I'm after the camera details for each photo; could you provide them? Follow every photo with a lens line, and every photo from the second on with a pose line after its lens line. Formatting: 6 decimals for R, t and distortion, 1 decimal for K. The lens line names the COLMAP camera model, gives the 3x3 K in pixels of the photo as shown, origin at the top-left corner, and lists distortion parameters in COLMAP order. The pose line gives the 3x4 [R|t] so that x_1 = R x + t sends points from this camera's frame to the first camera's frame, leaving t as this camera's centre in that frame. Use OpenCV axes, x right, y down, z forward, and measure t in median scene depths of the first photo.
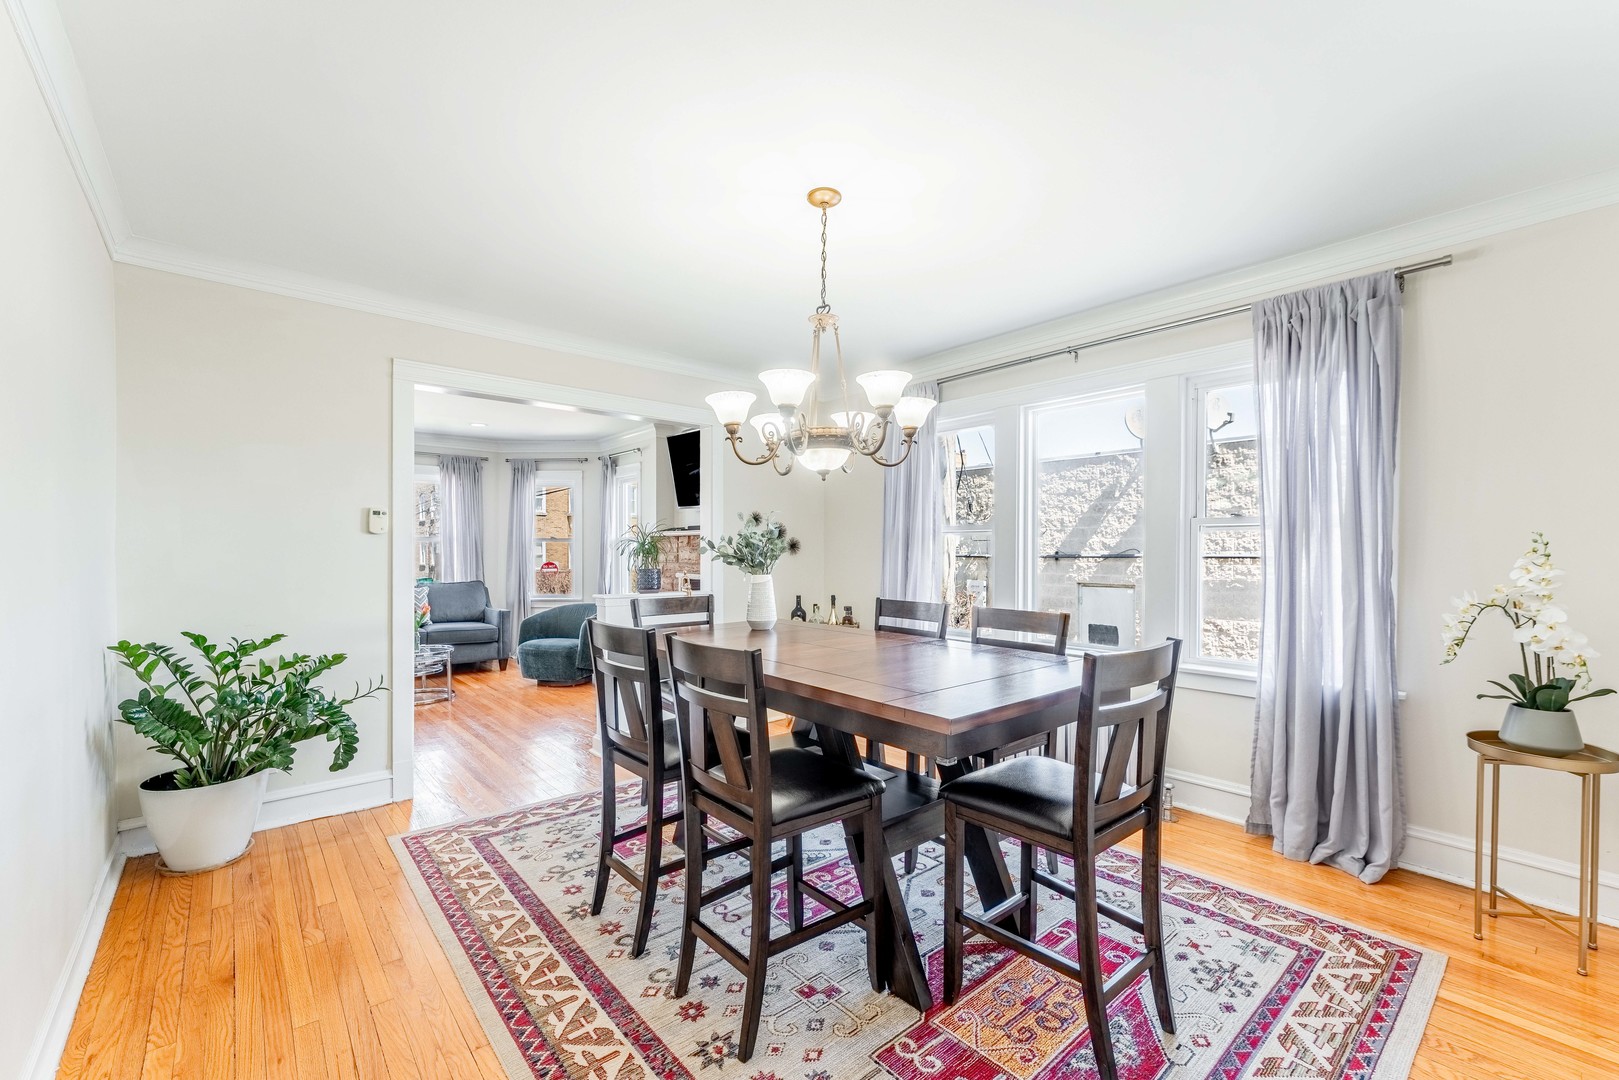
lens RADIAL K [[673.6, 0, 810.3], [0, 673.6, 545.8], [0, 0, 1]] dist [0.000039, -0.000748]
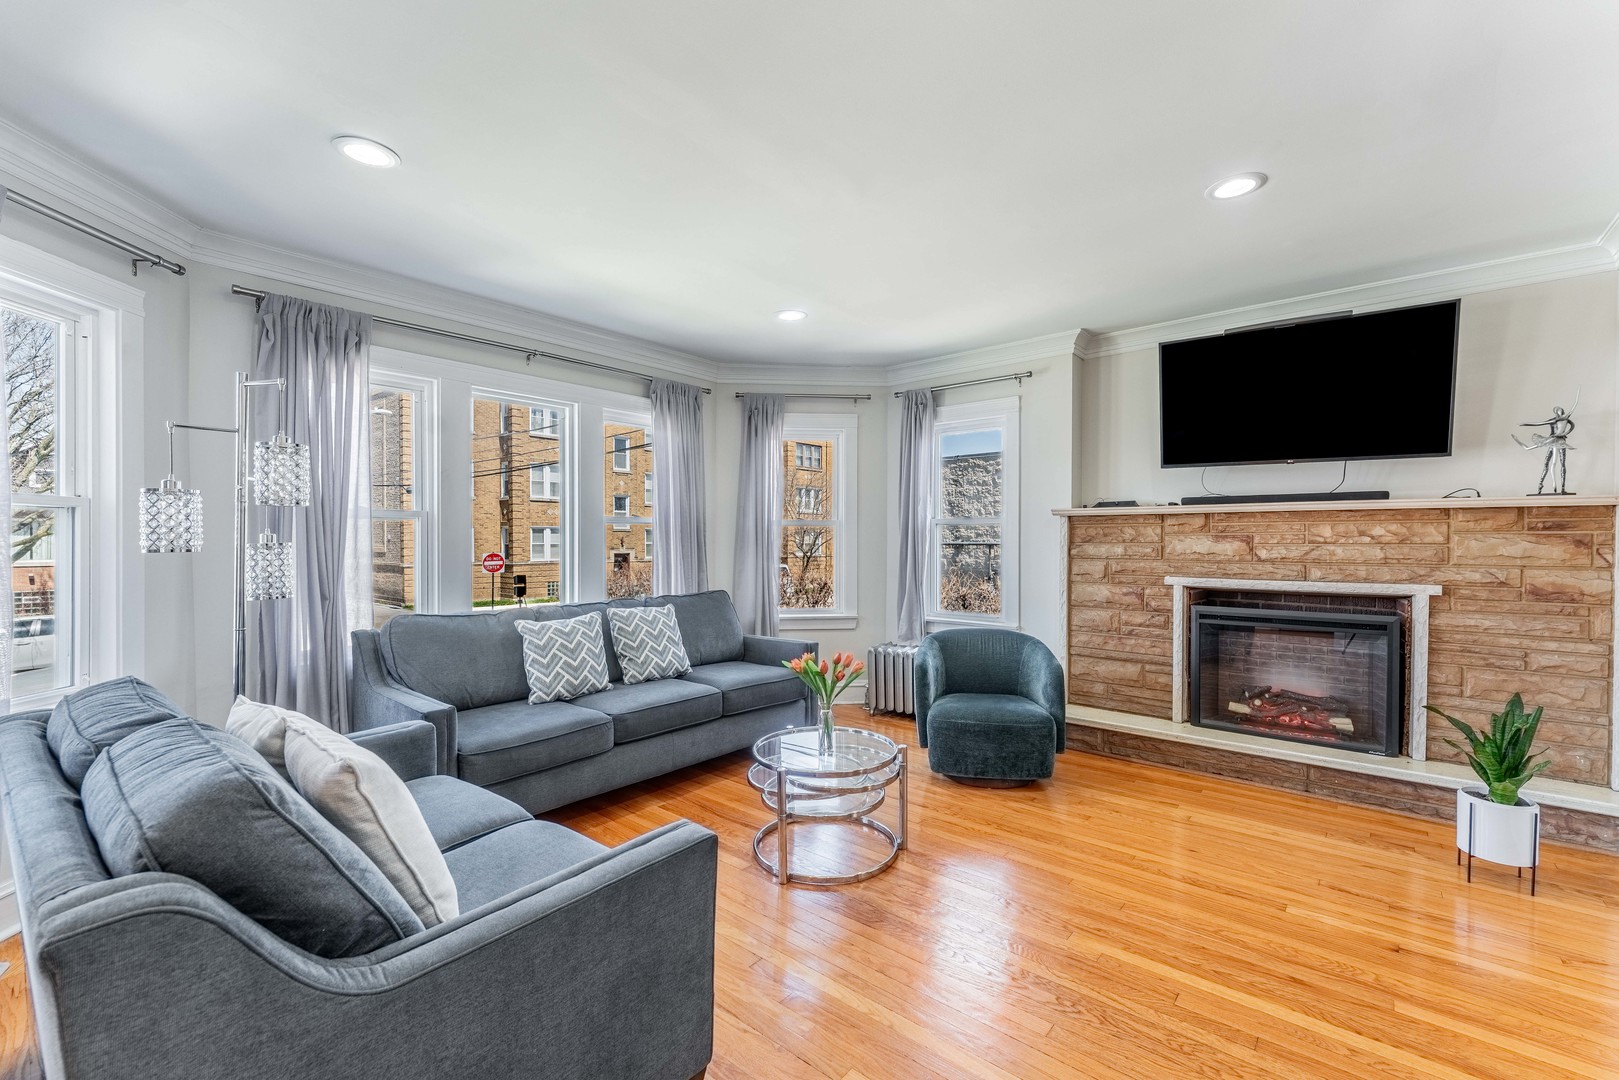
lens RADIAL K [[673.6, 0, 808.5], [0, 673.6, 540.9], [0, 0, 1]] dist [0.000039, -0.000748]
pose [[0.986180, -0.000038, 0.165678, -0.501494], [-0.000507, 0.999995, 0.003244, 0.005779], [-0.165677, -0.003283, 0.986175, 0.387361]]
